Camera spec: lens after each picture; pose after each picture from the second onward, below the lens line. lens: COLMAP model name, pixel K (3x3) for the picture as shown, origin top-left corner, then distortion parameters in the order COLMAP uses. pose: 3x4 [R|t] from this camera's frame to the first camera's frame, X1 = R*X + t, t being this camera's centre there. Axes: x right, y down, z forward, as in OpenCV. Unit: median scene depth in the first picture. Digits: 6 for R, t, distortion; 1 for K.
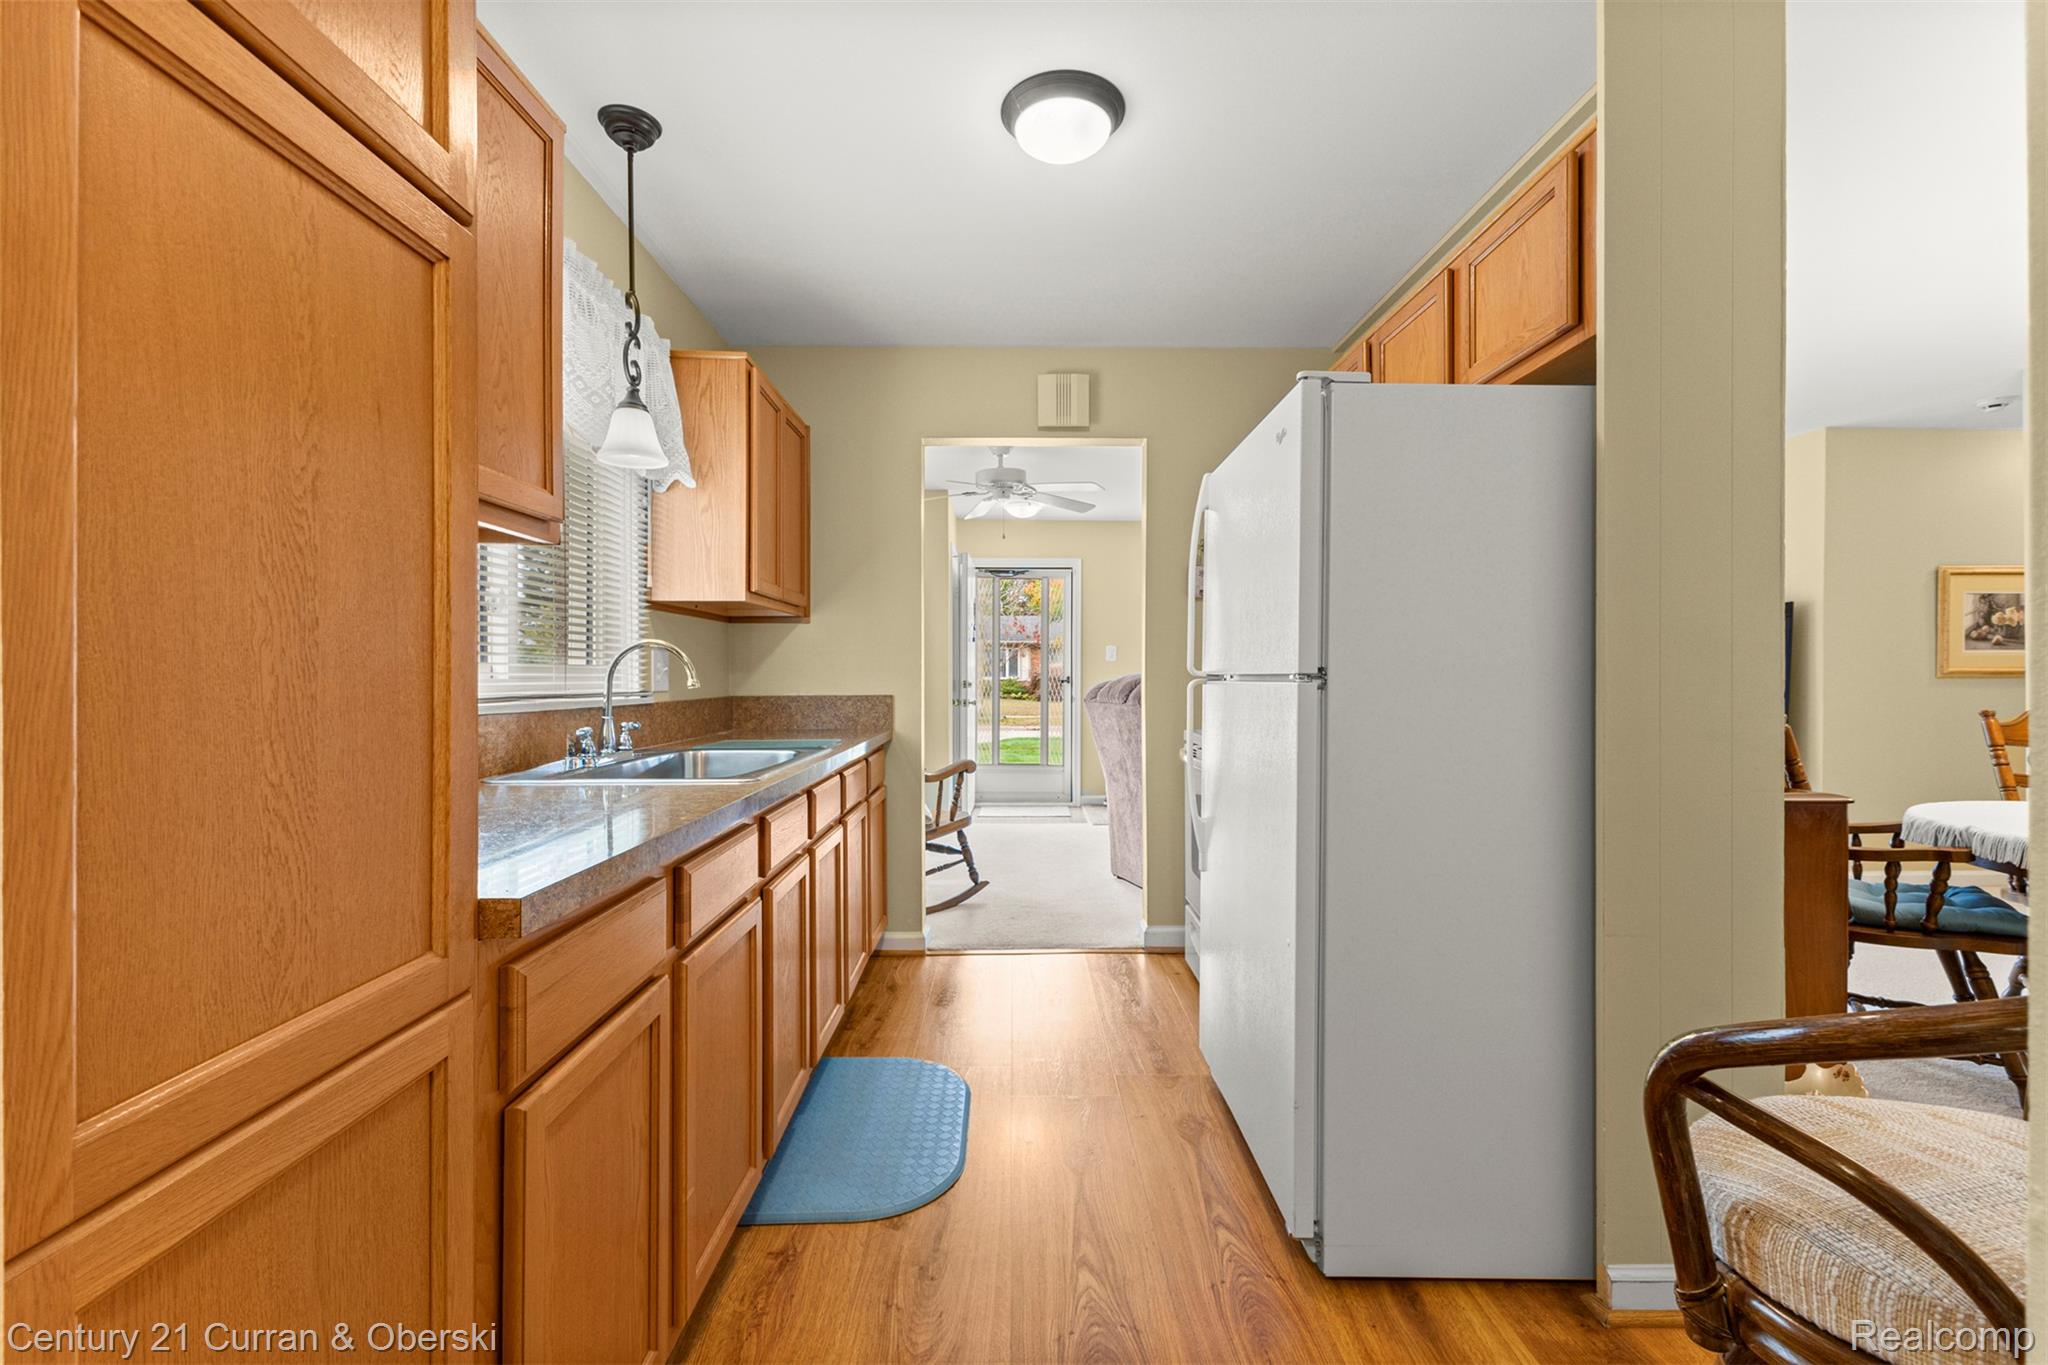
lens RADIAL K [[885.9, 0, 1028.6], [0, 885.9, 680.9], [0, 0, 1]] dist [0.012464, -0.004328]
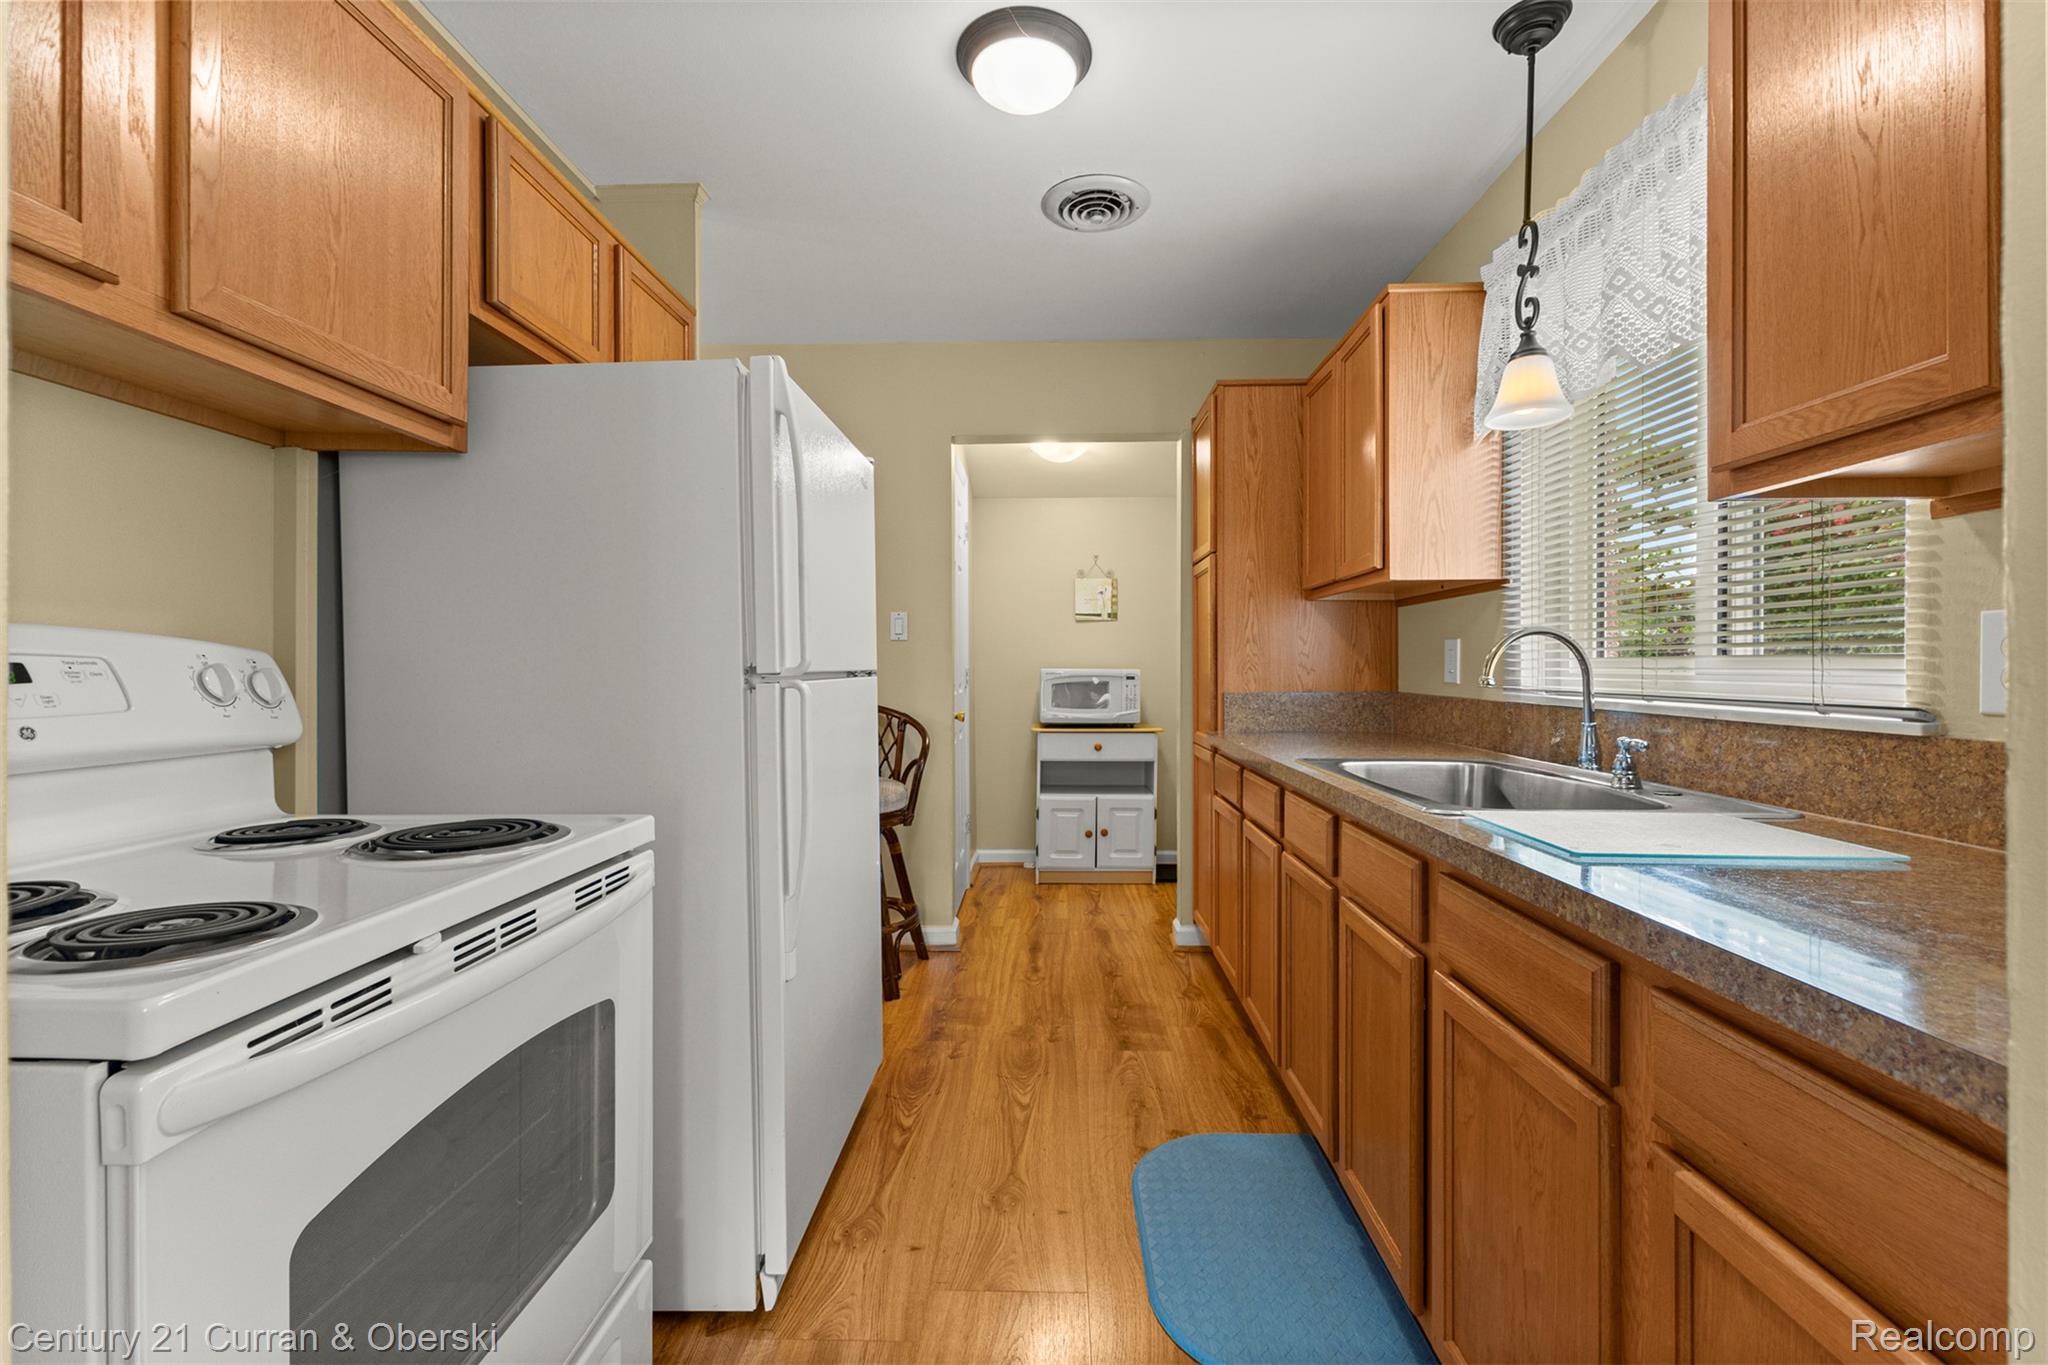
lens RADIAL K [[885.9, 0, 1032.5], [0, 885.9, 677.7], [0, 0, 1]] dist [0.012464, -0.004328]
pose [[-0.999094, -0.000709, 0.042549, -0.006673], [-0.000378, 0.999970, 0.007797, -0.005857], [-0.042553, 0.007774, -0.999064, 2.242975]]
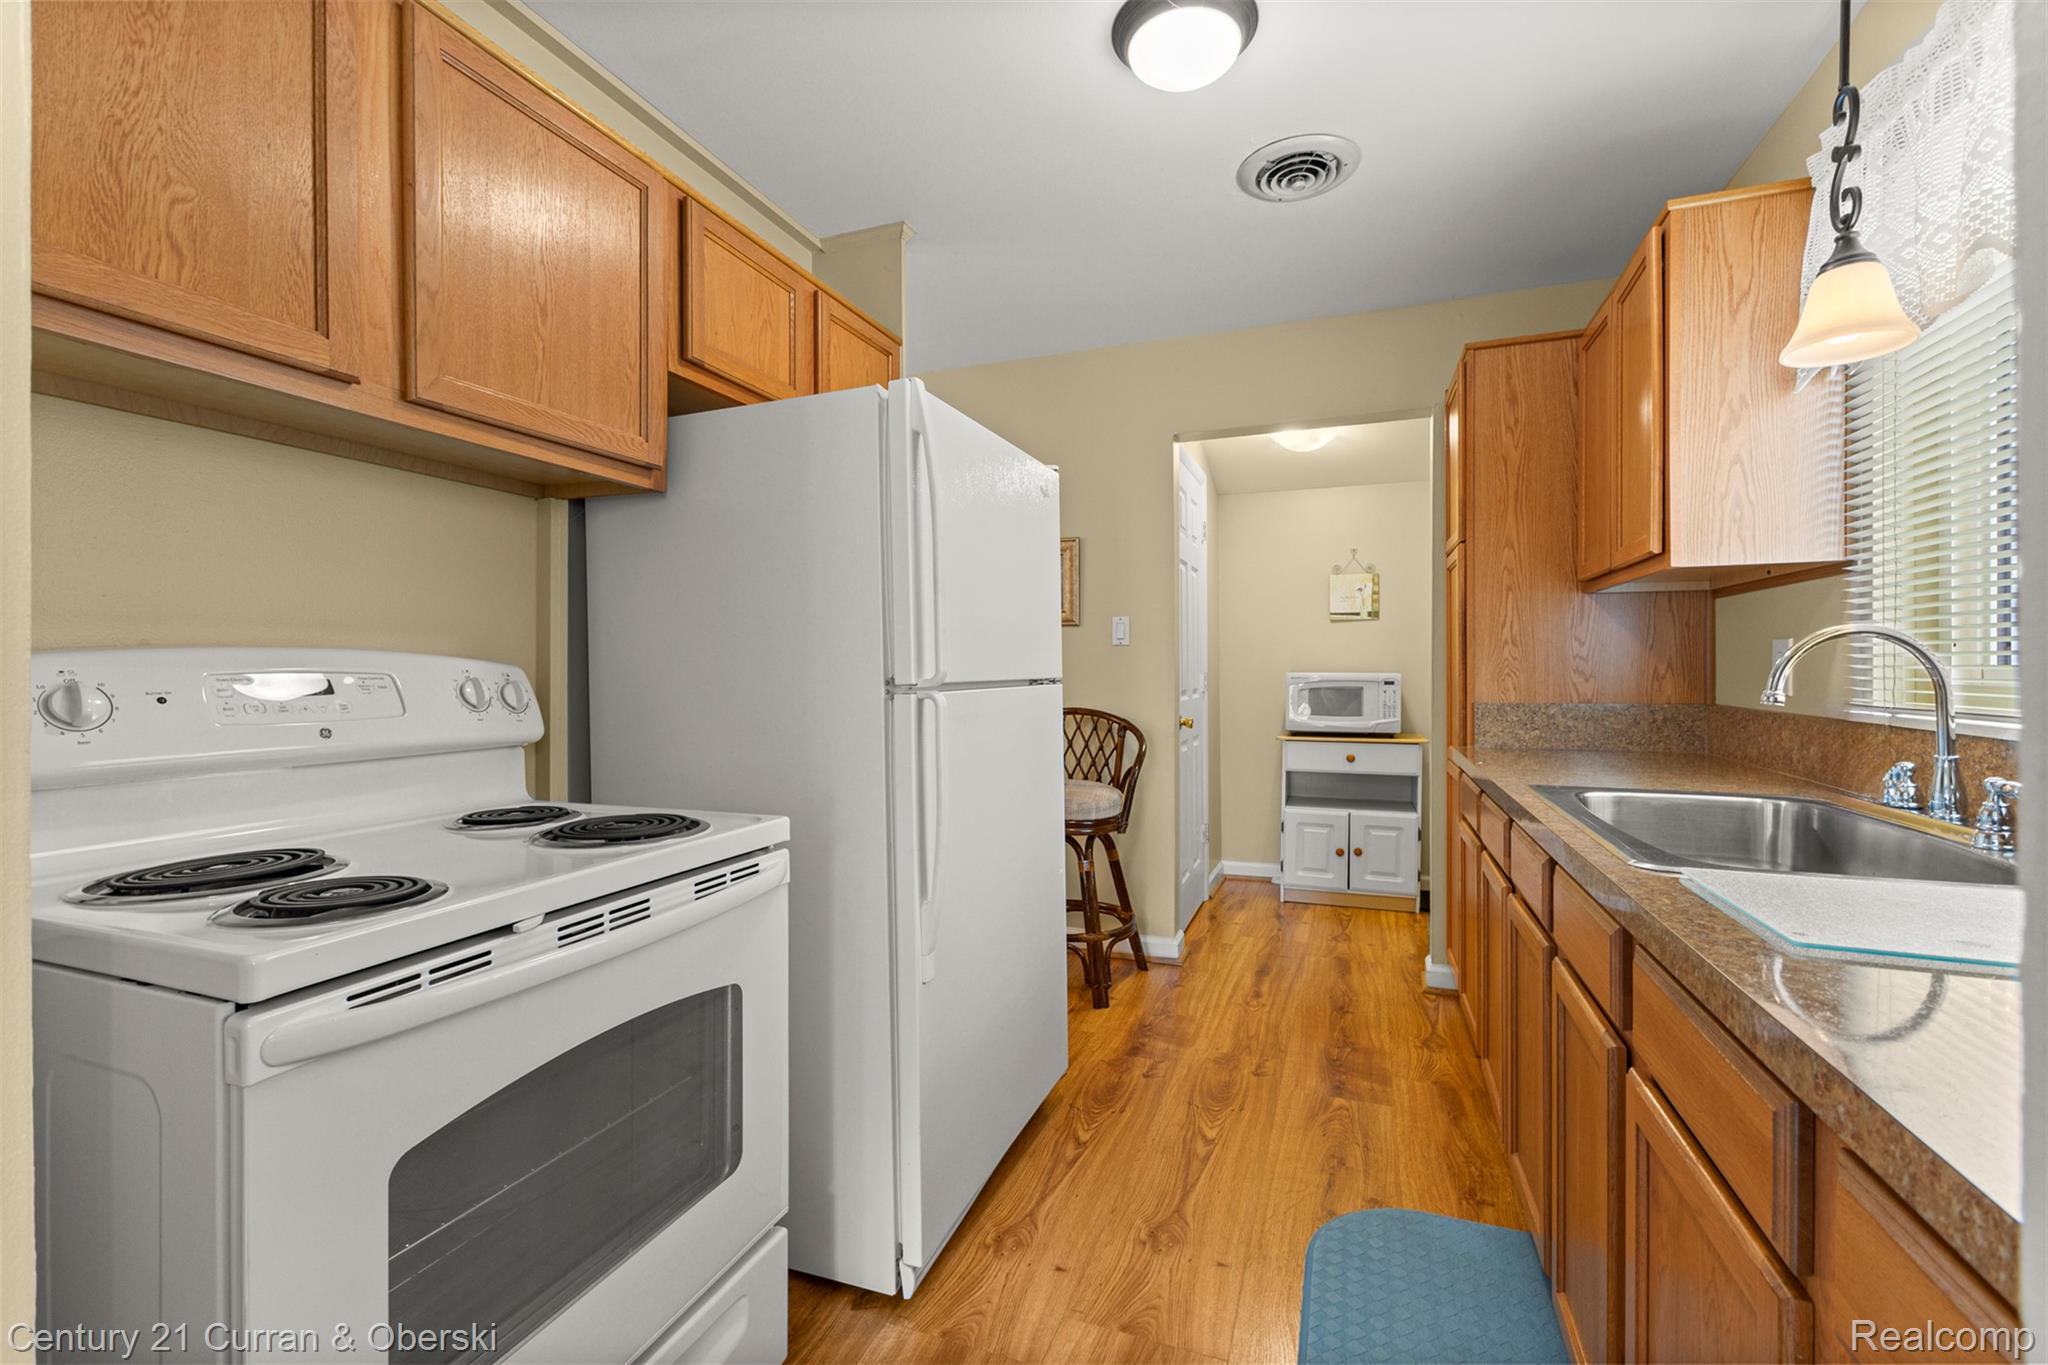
lens RADIAL K [[885.9, 0, 1024.5], [0, 885.9, 676.6], [0, 0, 1]] dist [0.012464, -0.004328]
pose [[-0.929225, -0.002242, 0.369507, -0.155197], [0.000102, 0.999980, 0.006325, -0.016893], [-0.369513, 0.005915, -0.929207, 2.179598]]
